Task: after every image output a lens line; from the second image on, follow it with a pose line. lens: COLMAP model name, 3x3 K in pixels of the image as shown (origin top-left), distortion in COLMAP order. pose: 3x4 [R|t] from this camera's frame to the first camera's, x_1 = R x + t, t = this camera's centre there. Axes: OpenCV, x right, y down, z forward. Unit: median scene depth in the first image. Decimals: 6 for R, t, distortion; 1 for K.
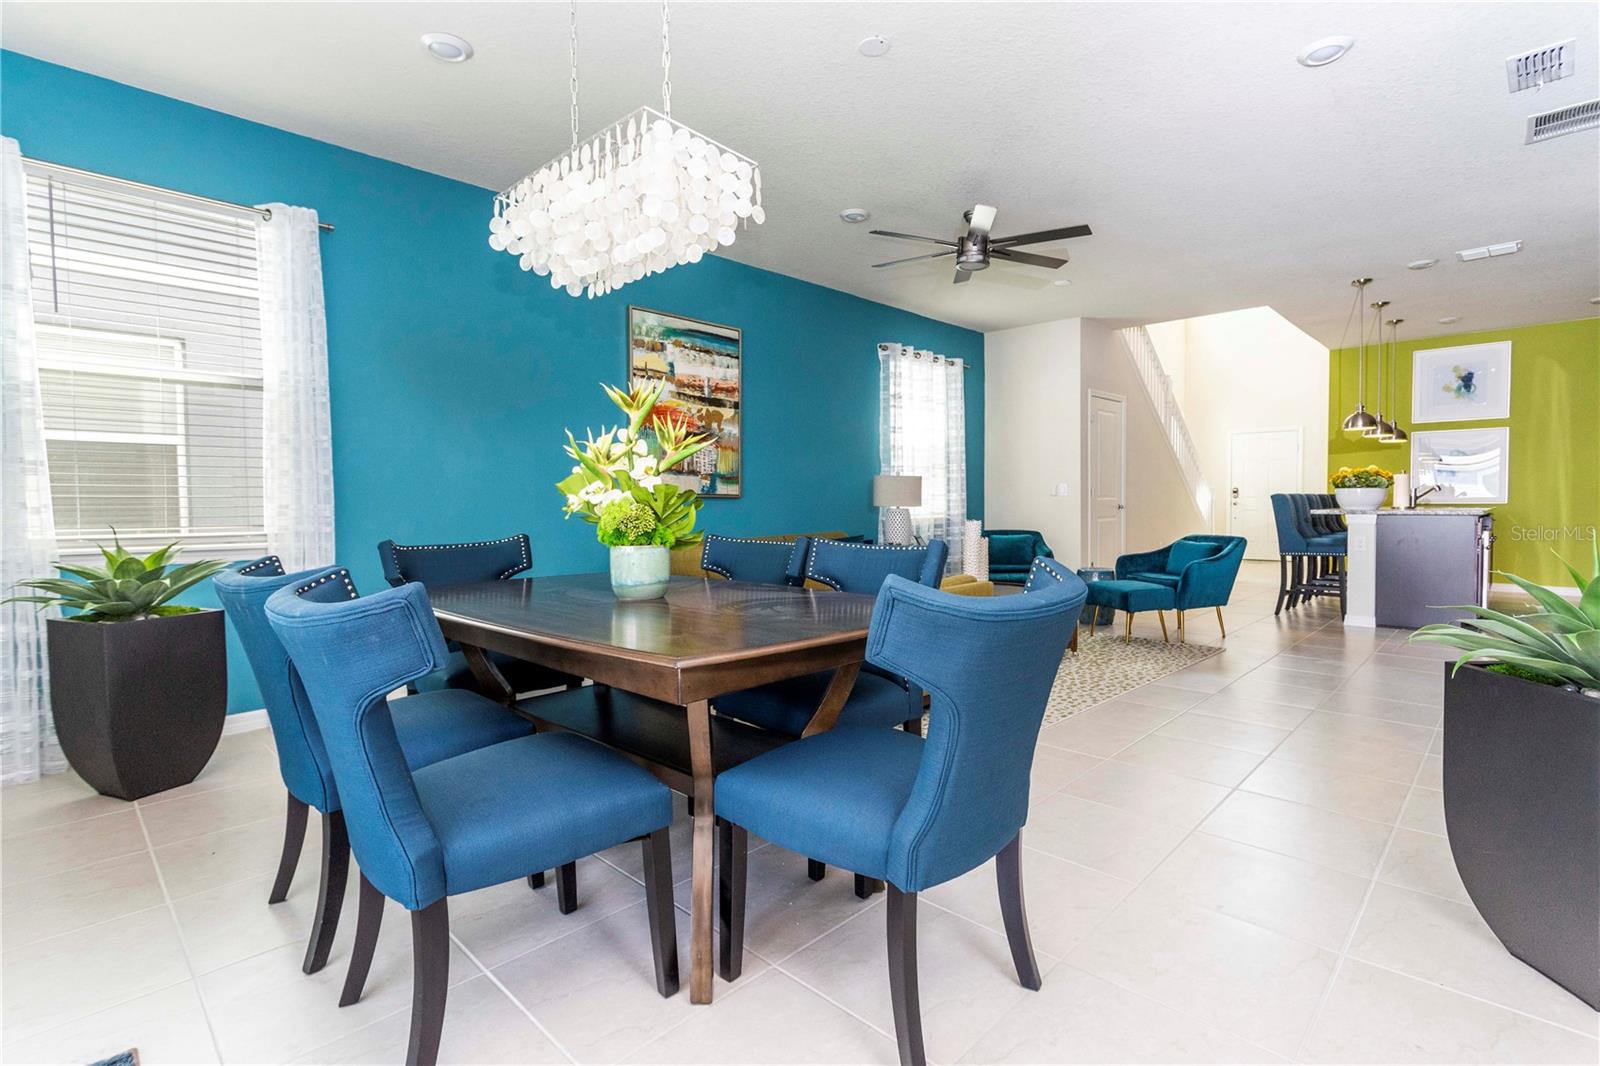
lens RADIAL K [[759.3, 0, 800.0], [0, 759.3, 533.0], [0, 0, 1]] dist [0.018265, 0.000687]
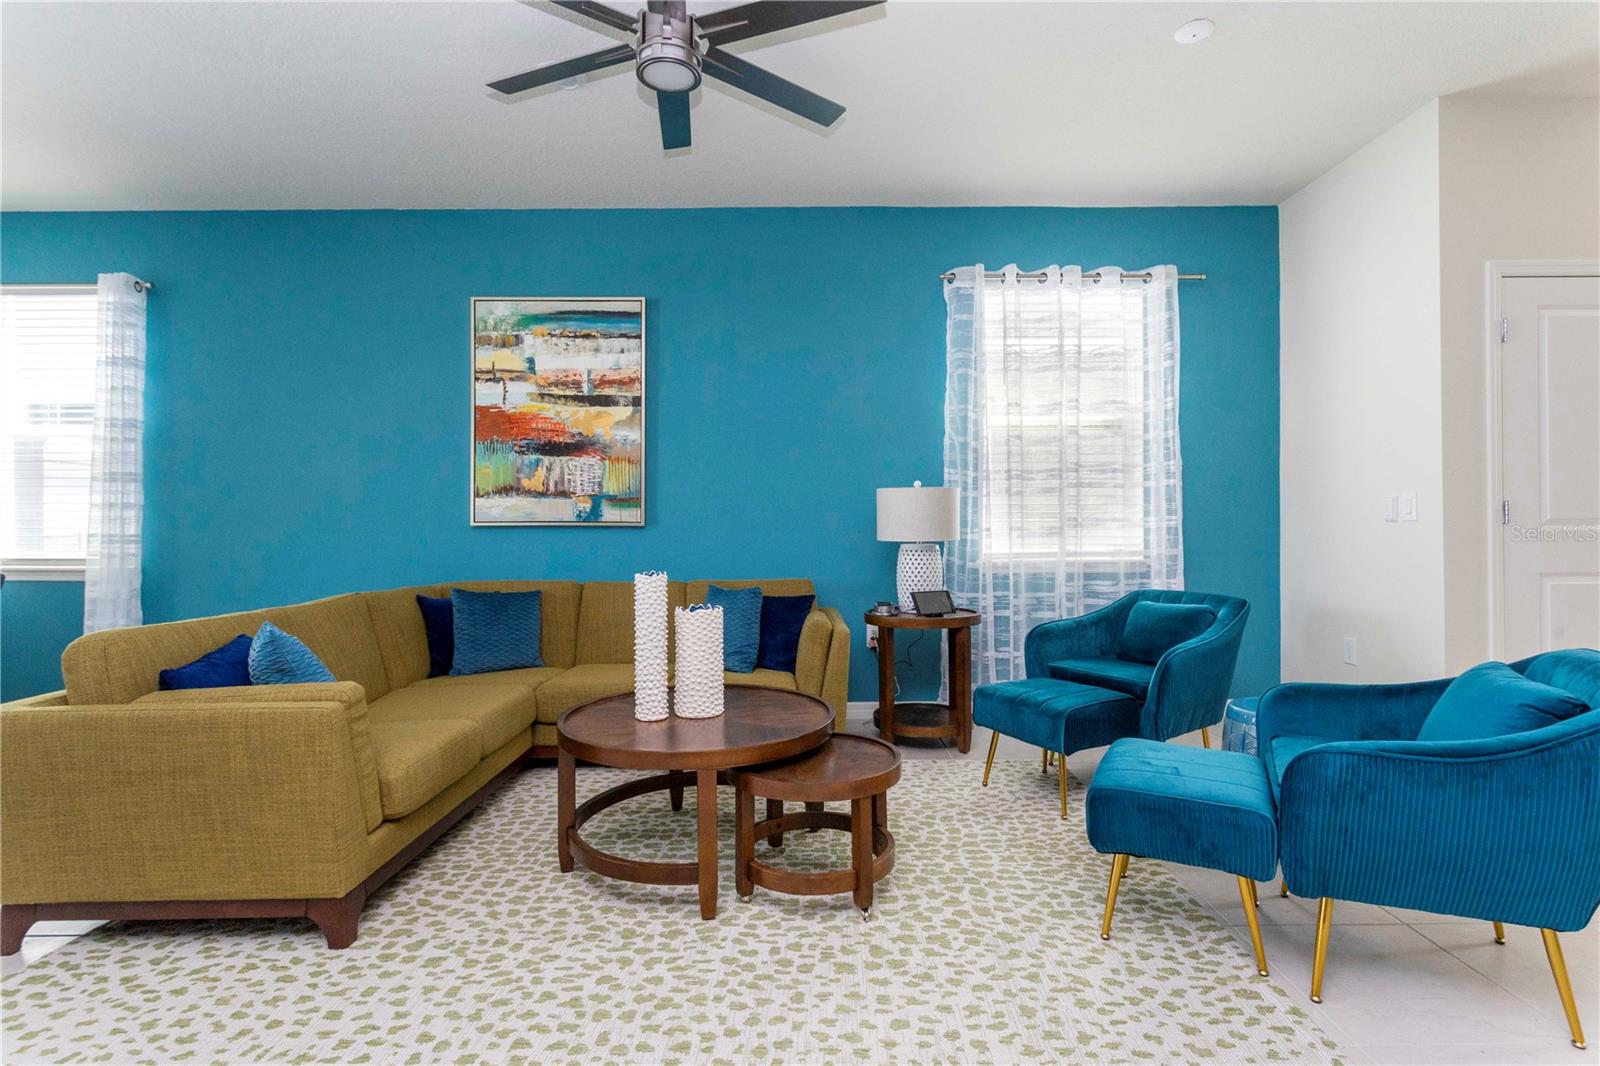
lens RADIAL K [[759.3, 0, 800.0], [0, 759.3, 533.0], [0, 0, 1]] dist [0.018265, 0.000687]
pose [[0.701929, -0.005210, -0.712228, 0.573096], [-0.029296, 0.998916, -0.036180, -0.018607], [0.711644, 0.046261, 0.701015, 0.621674]]
